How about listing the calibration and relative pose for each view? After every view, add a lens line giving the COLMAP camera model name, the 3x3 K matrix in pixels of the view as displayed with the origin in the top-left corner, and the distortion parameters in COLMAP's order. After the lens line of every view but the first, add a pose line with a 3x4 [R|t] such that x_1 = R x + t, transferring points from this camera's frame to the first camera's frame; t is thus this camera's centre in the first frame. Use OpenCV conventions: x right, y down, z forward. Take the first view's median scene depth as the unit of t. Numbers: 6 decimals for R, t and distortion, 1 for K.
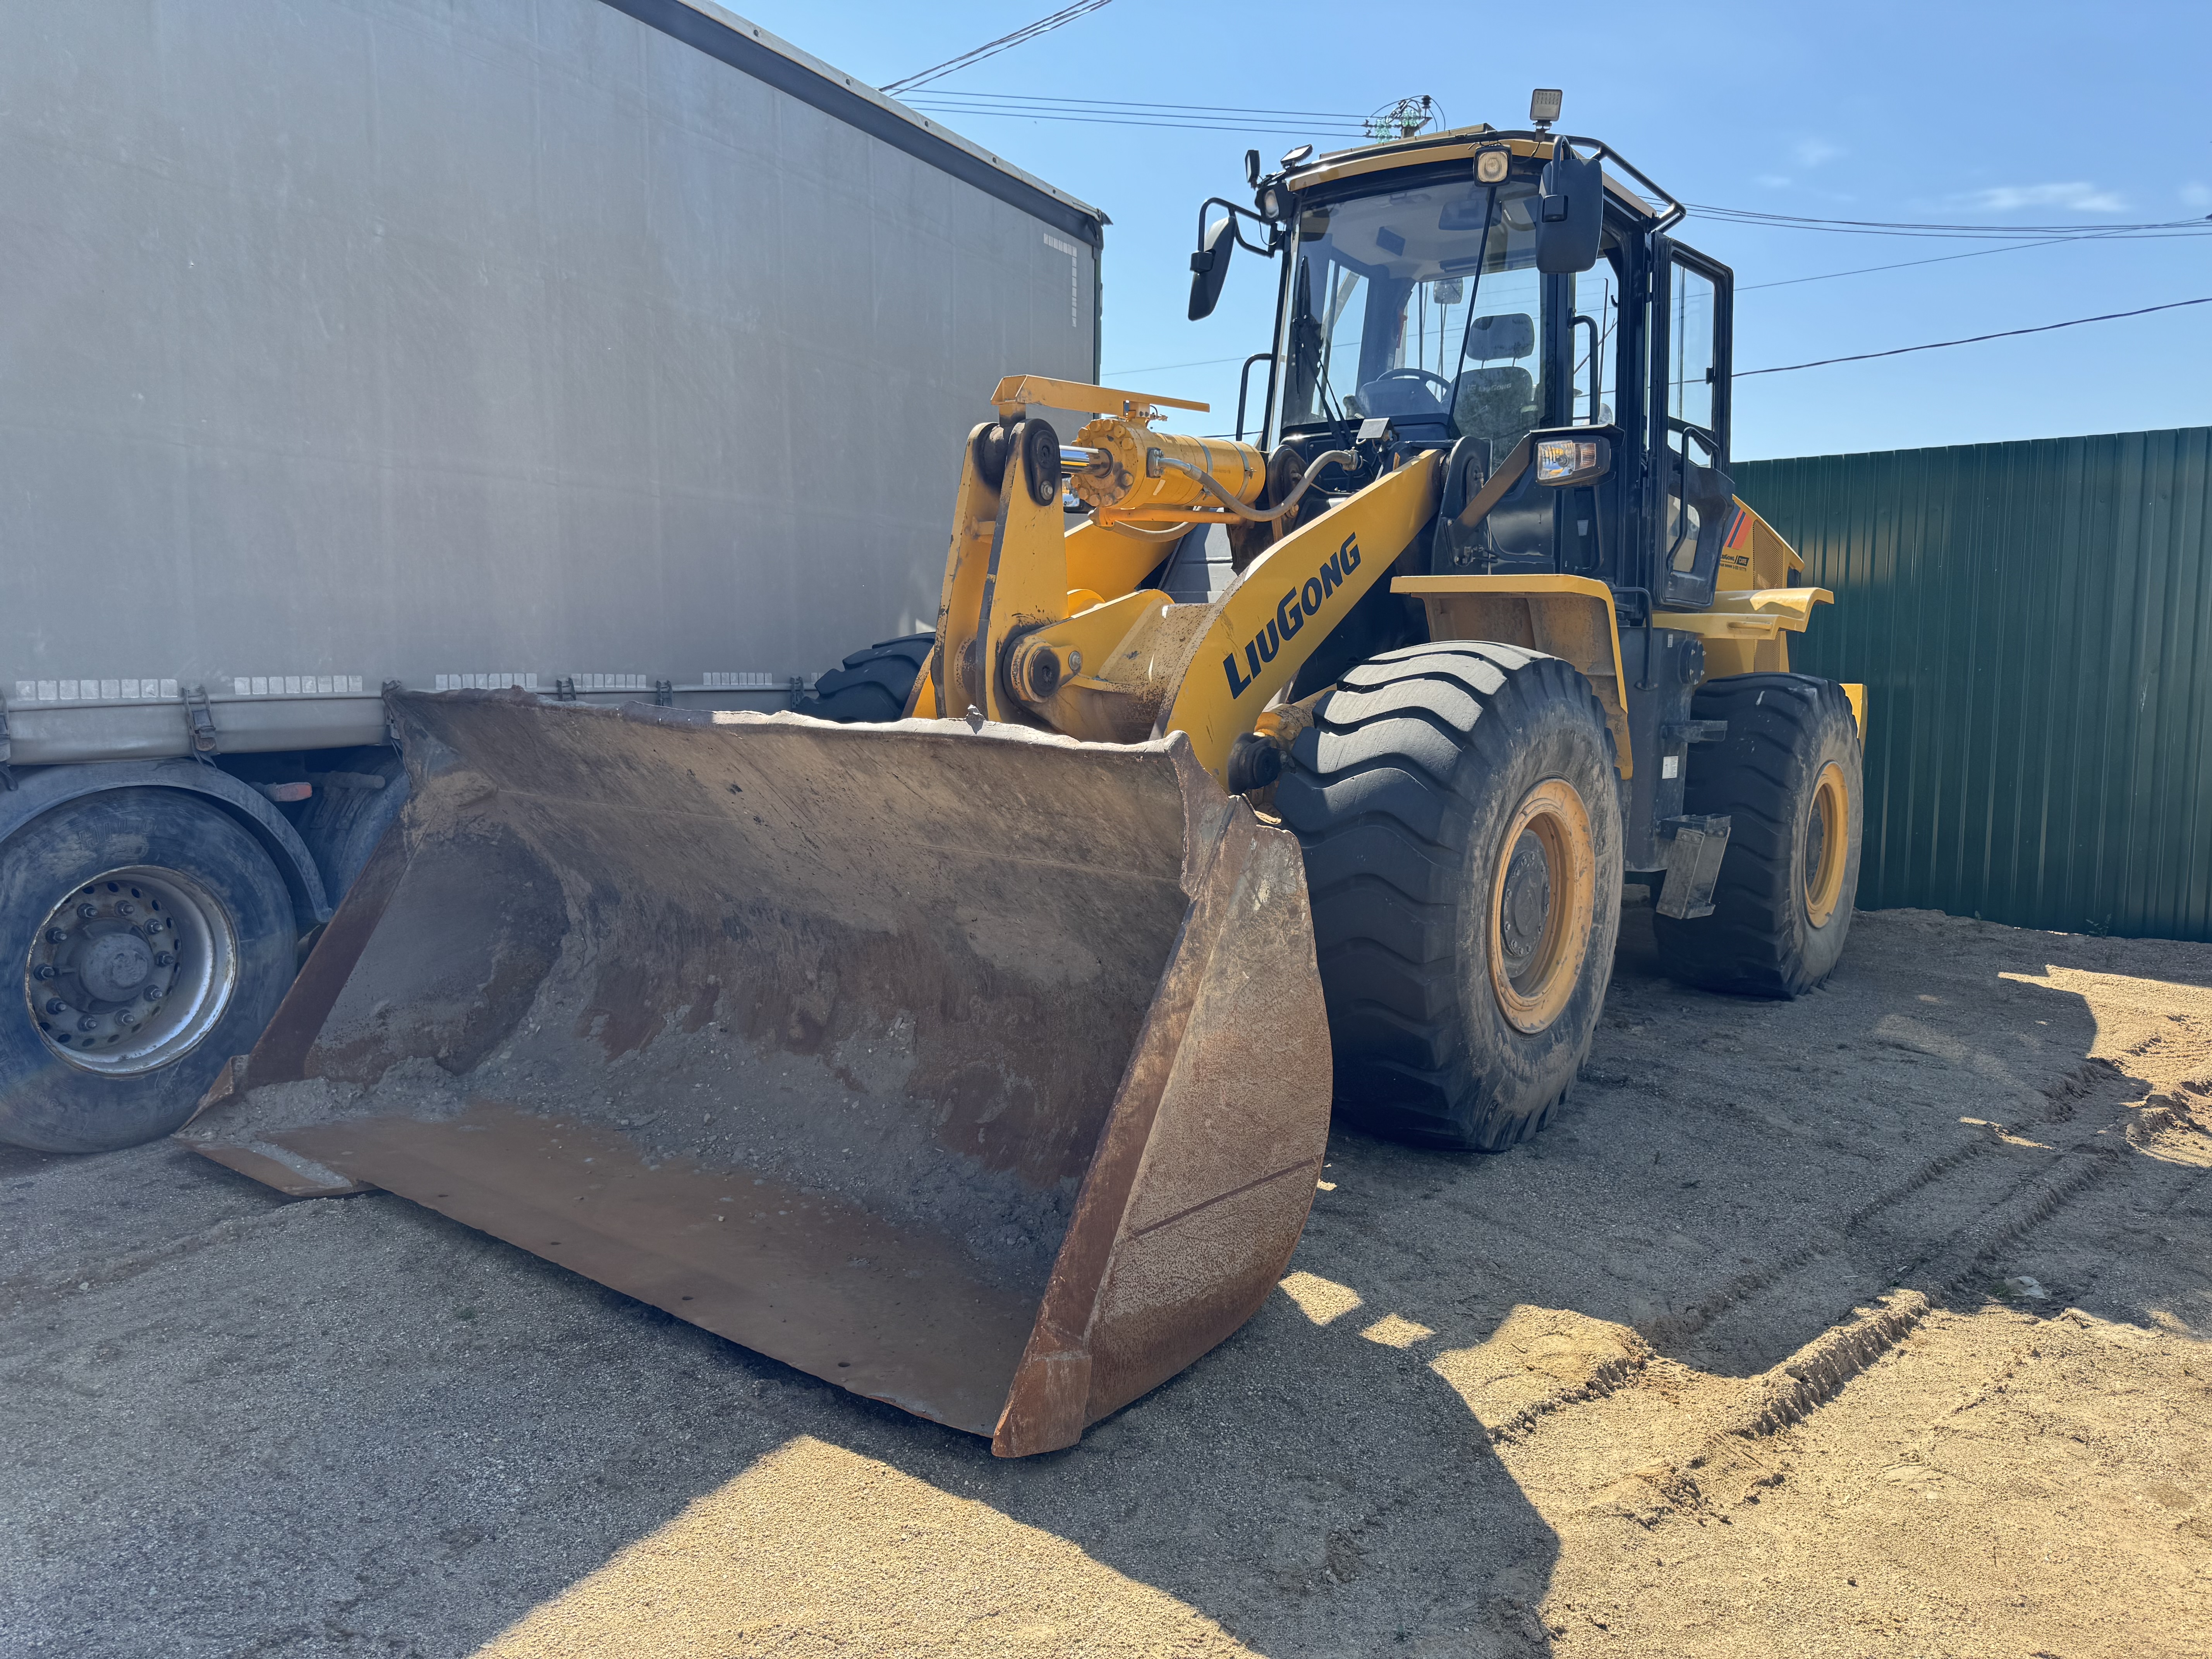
lens RADIAL K [[1558.4, 0, 1104.0], [0, 1558.4, 820.4], [0, 0, 1]] dist [0.018284, -0.023160]
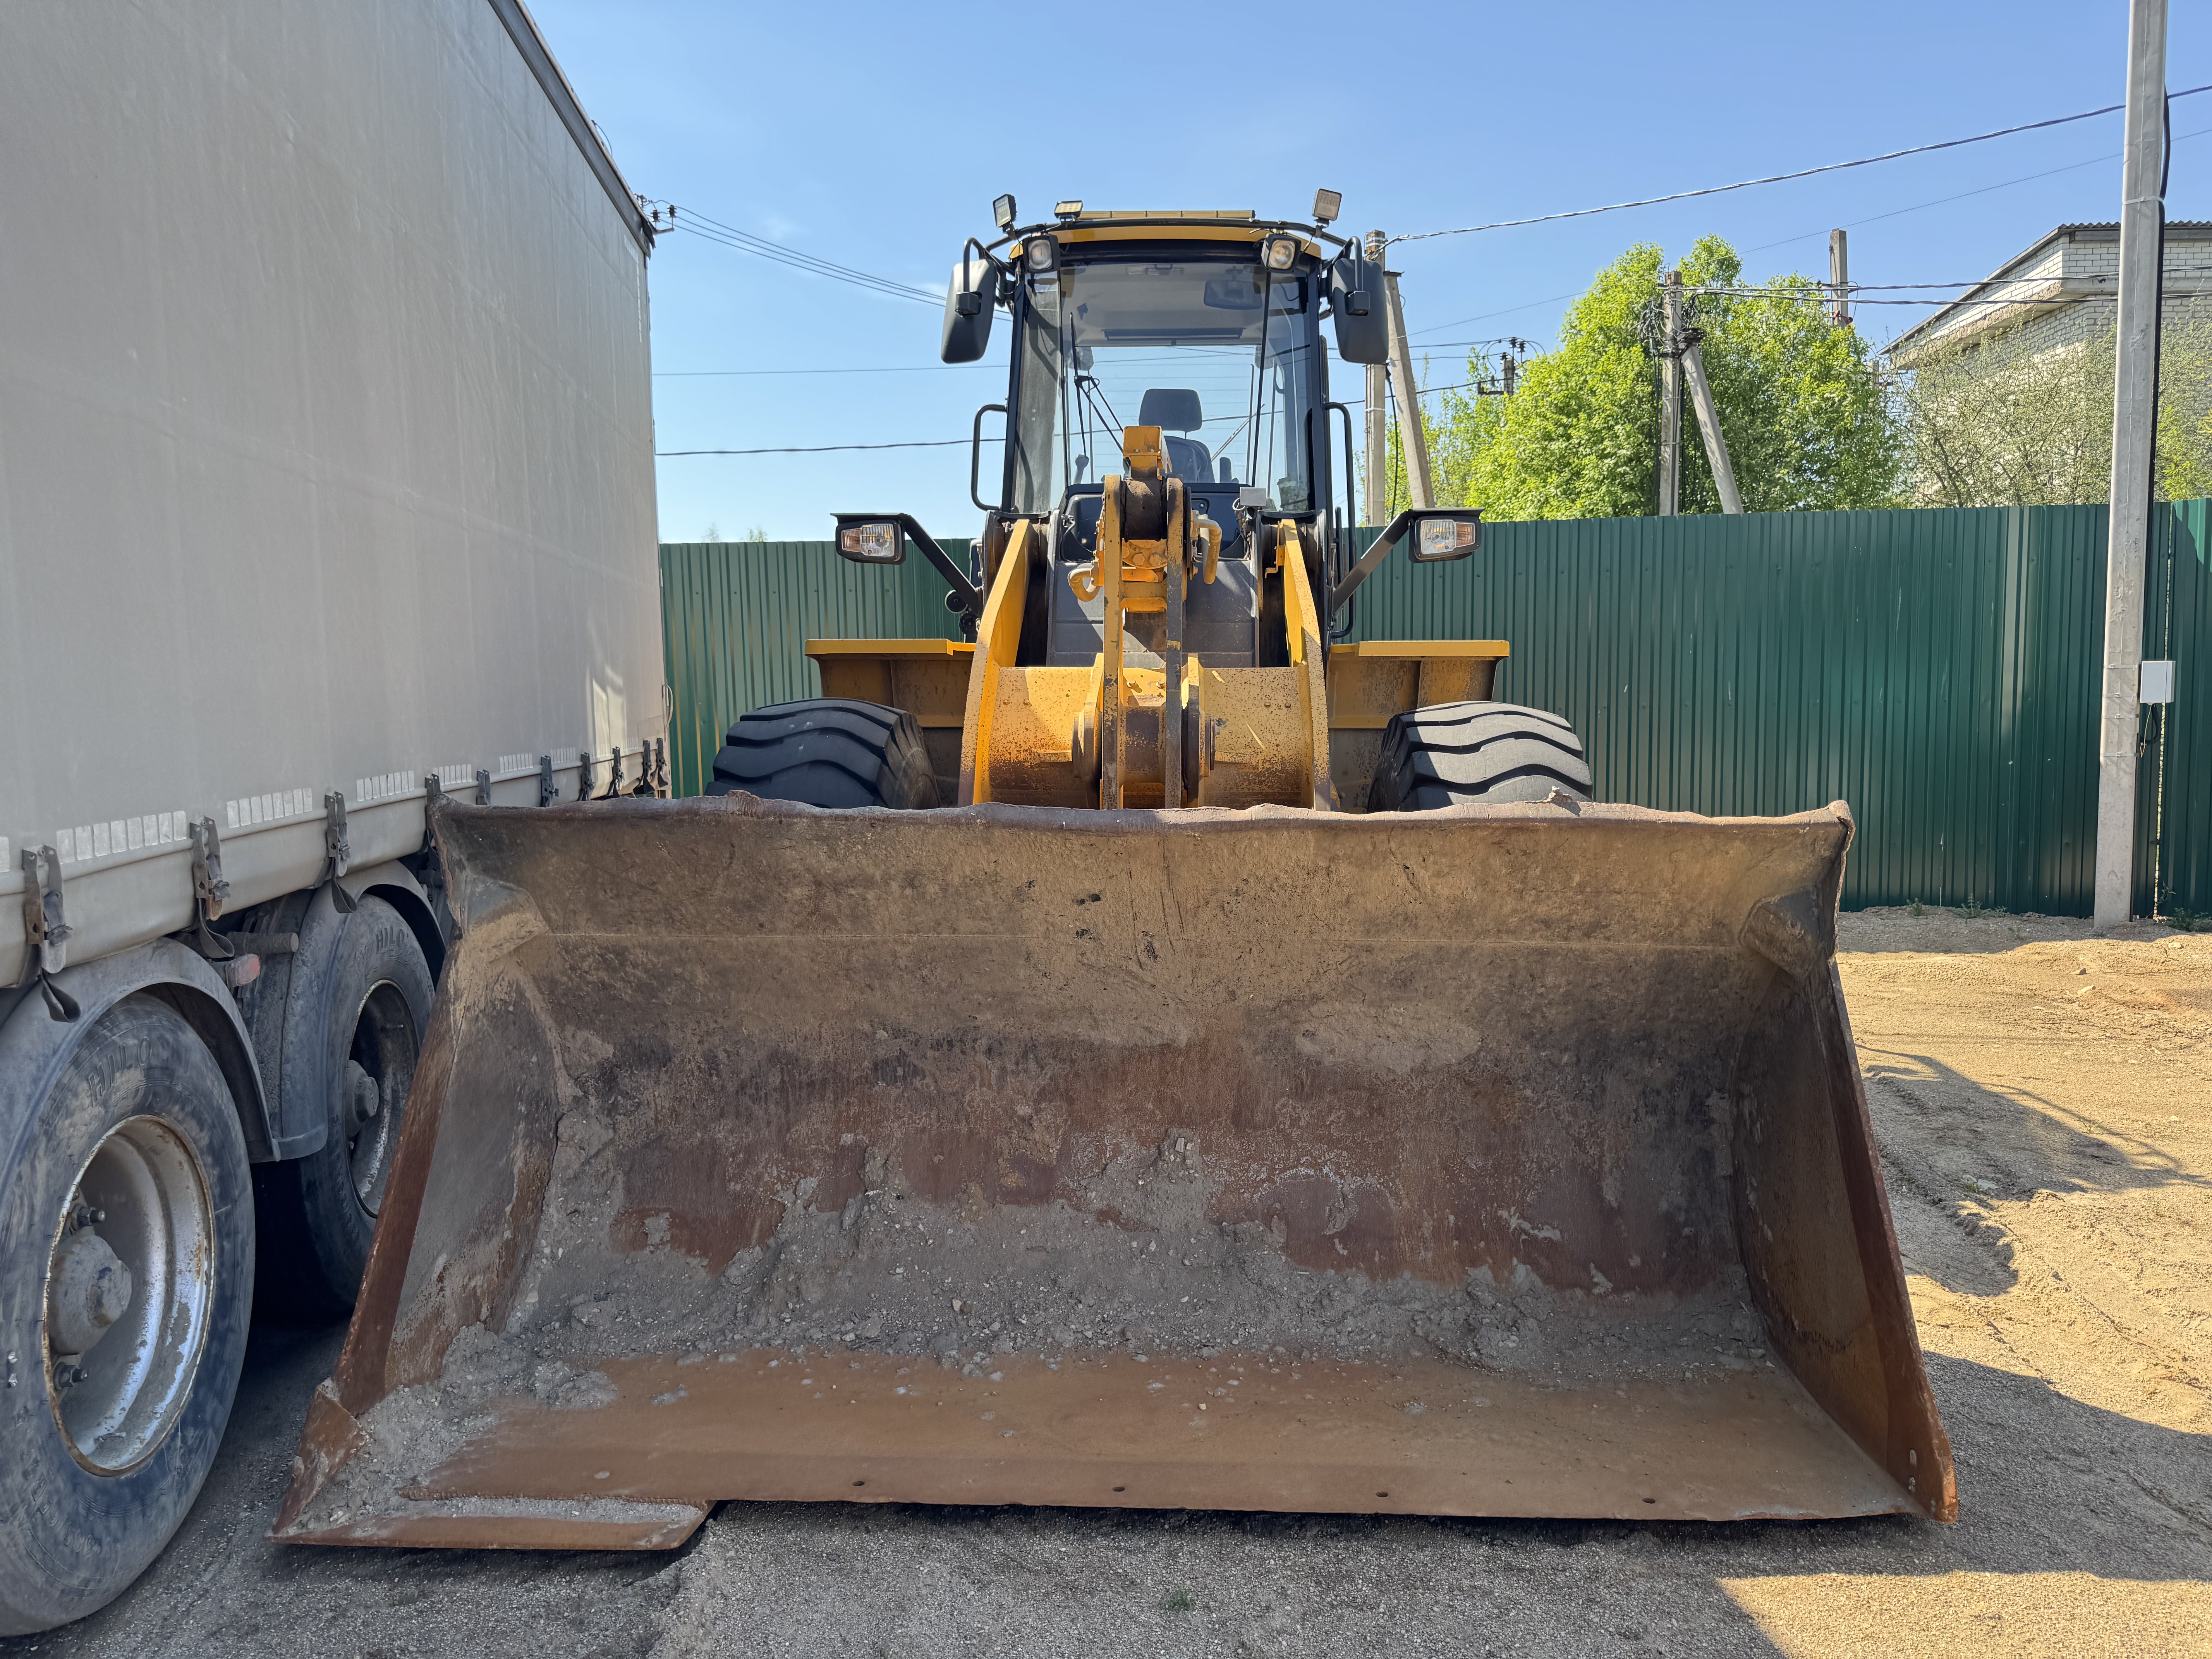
lens RADIAL K [[1558.4, 0, 1103.0], [0, 1558.4, 833.8], [0, 0, 1]] dist [0.018284, -0.023160]
pose [[0.818786, -0.070308, 0.569778, -0.637107], [0.080079, 0.996757, 0.007919, -0.055470], [-0.568487, 0.039143, 0.821761, 0.274226]]
